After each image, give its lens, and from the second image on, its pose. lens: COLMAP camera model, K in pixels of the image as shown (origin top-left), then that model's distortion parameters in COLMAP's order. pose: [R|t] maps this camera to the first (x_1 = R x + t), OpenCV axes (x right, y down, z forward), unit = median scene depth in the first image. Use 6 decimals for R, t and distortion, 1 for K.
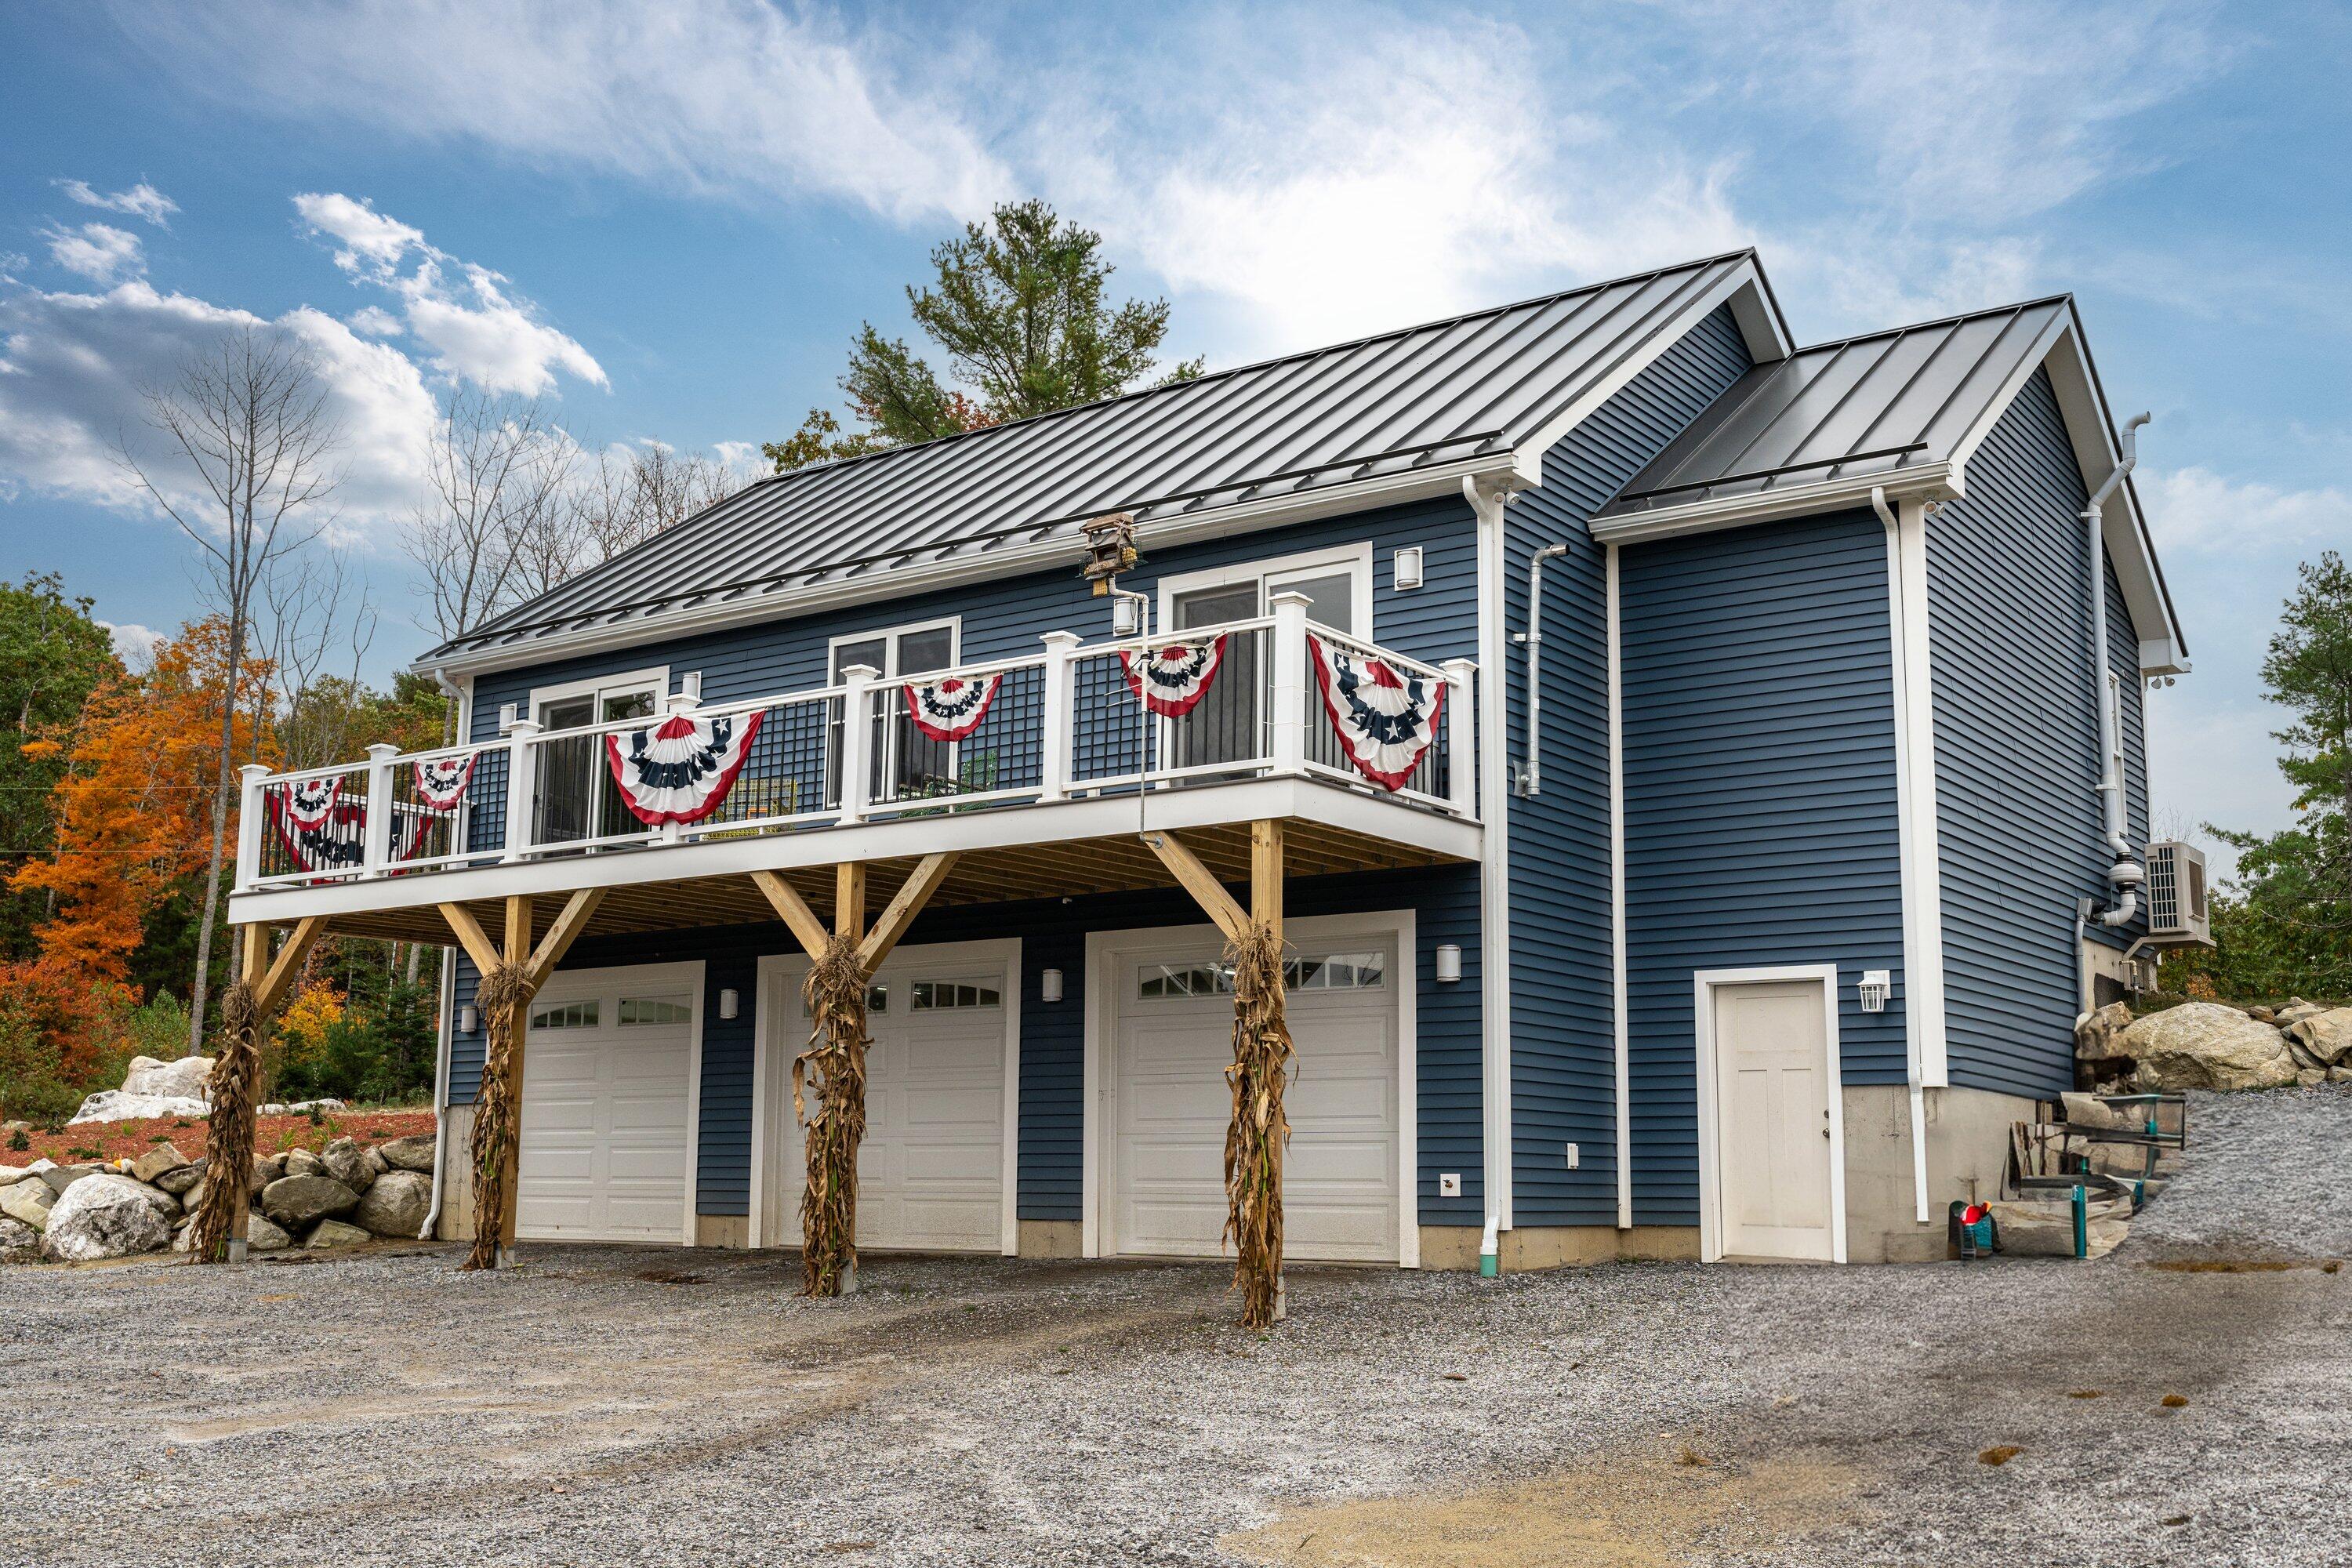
lens RADIAL K [[2302.2, 0, 1180.1], [0, 2302.2, 786.0], [0, 0, 1]] dist [0.004119, 0.000000]
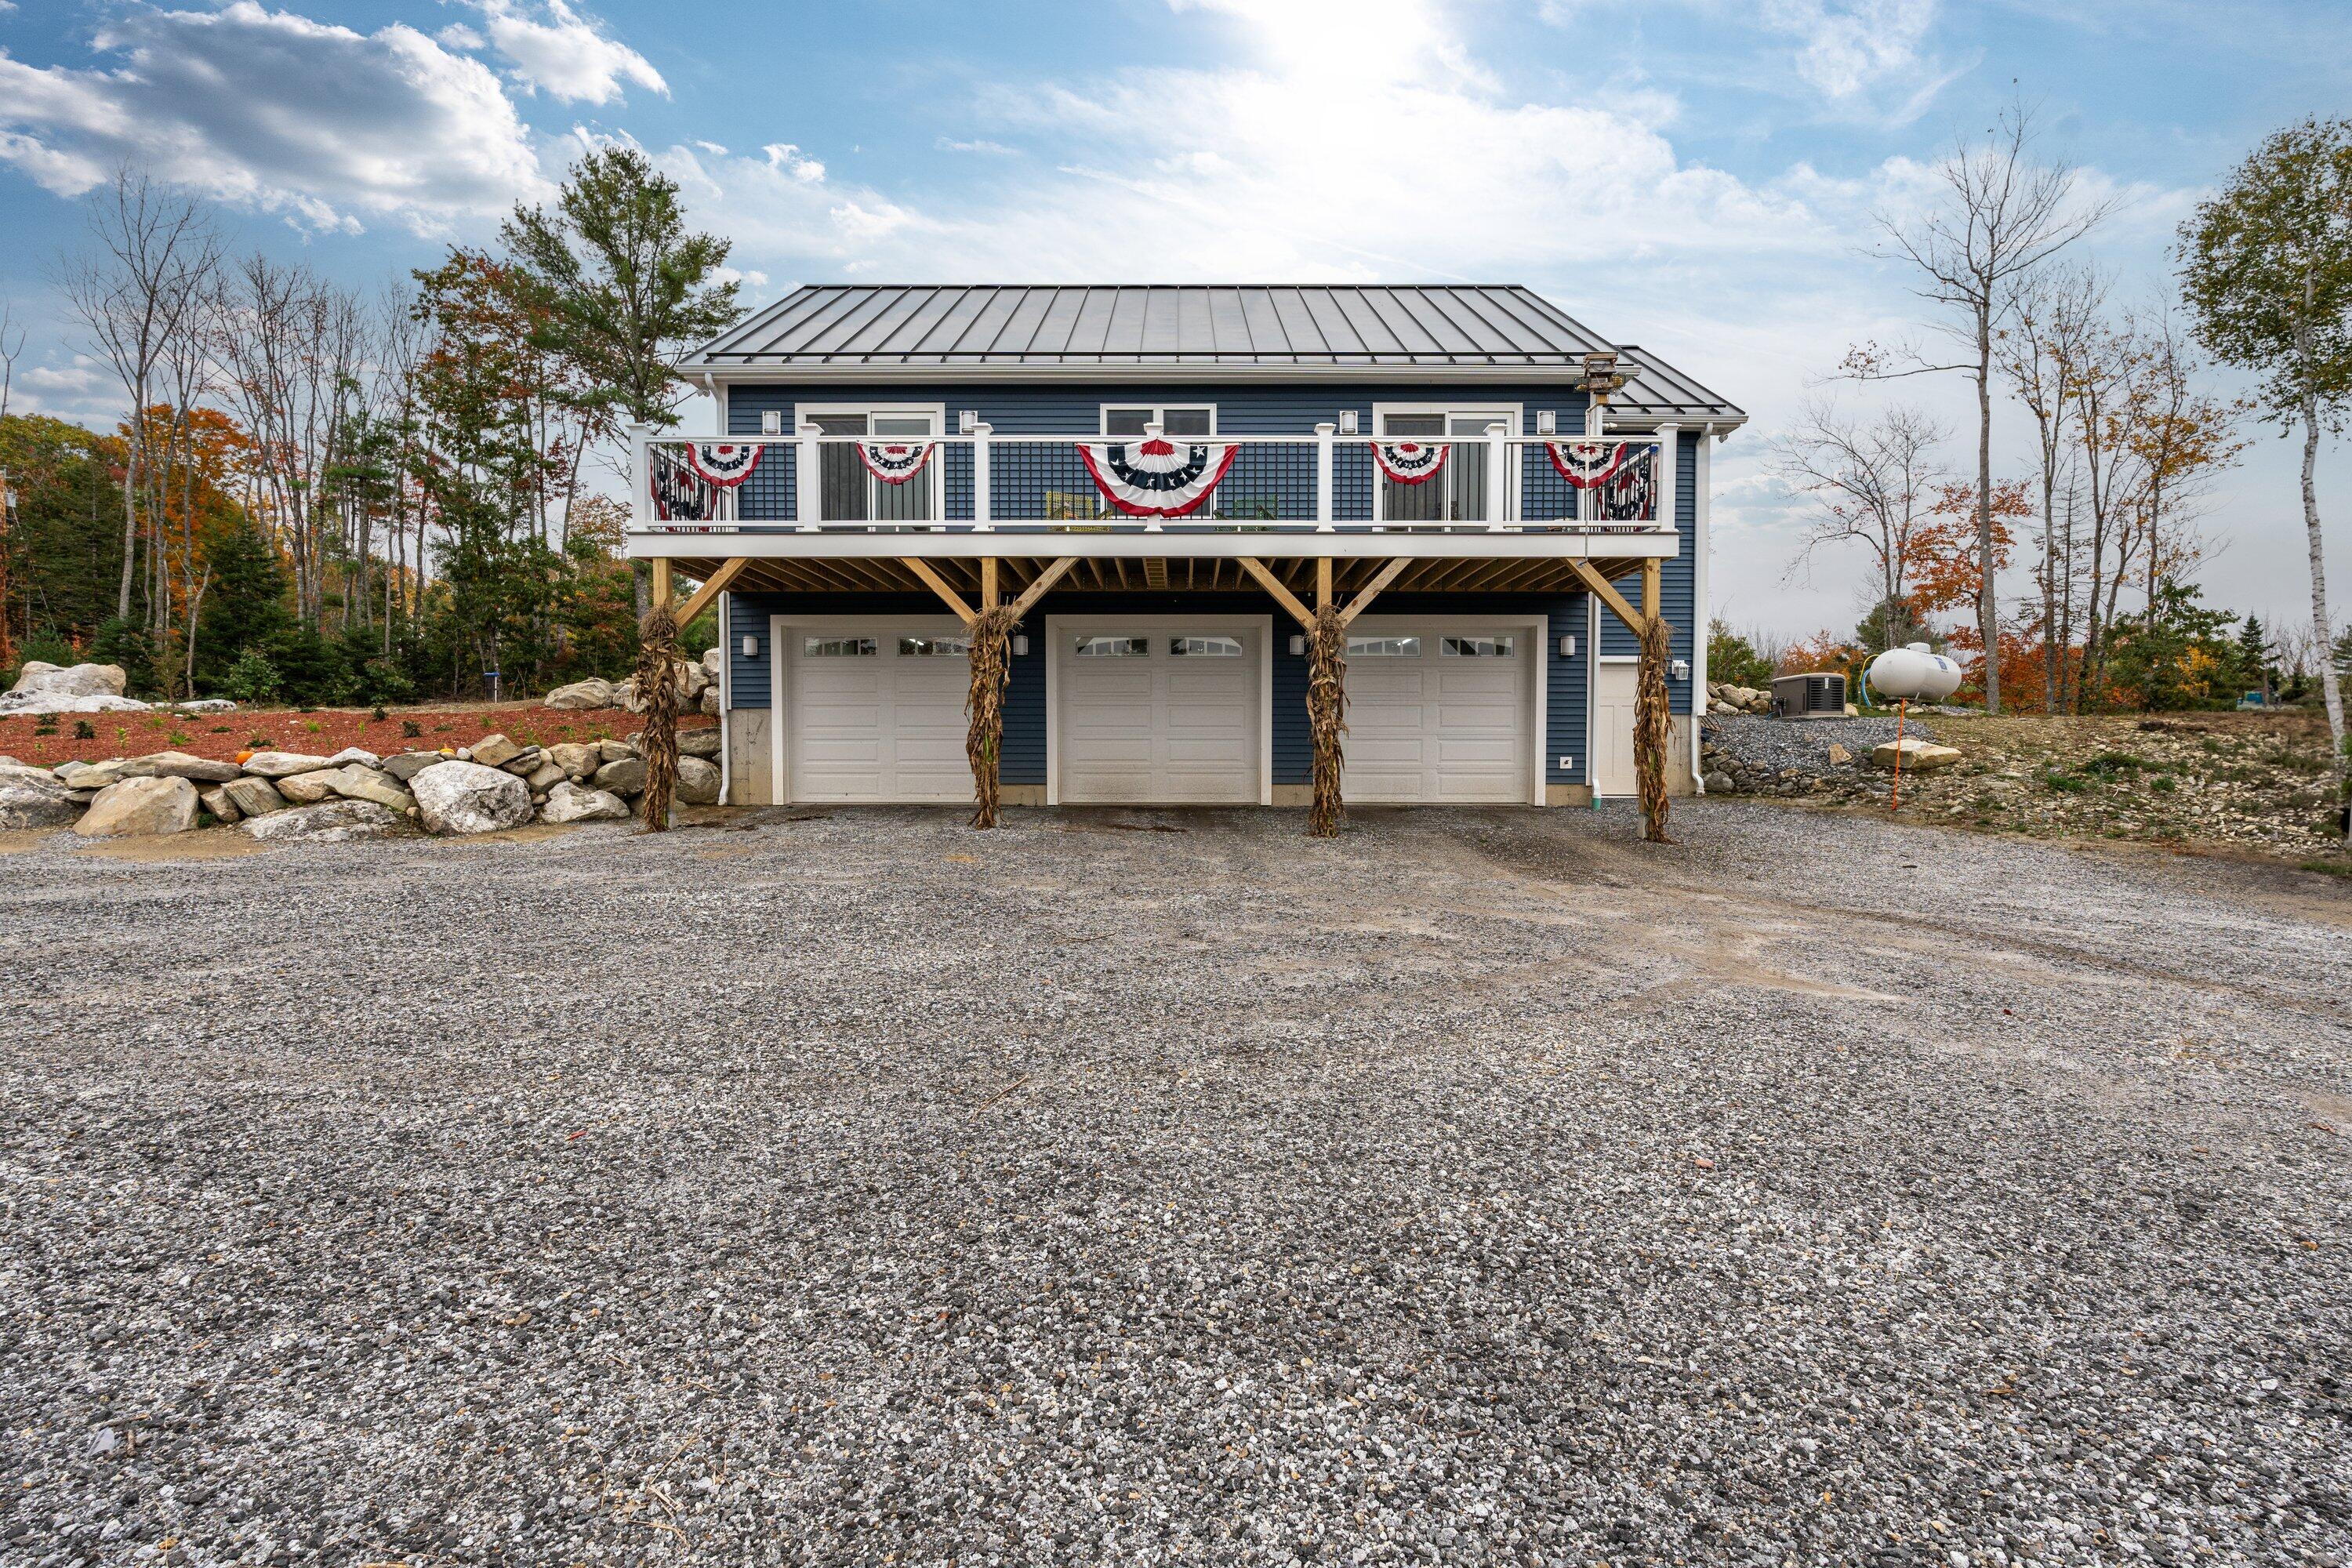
lens RADIAL K [[1069.4, 0, 1175.7], [0, 1069.4, 783.7], [0, 0, 1]] dist [-0.005077, 0.000116]
pose [[0.816367, -0.019687, 0.577198, -0.565448], [-0.093116, 0.981857, 0.165188, 0.064658], [-0.569978, -0.188600, 0.799722, 0.410059]]
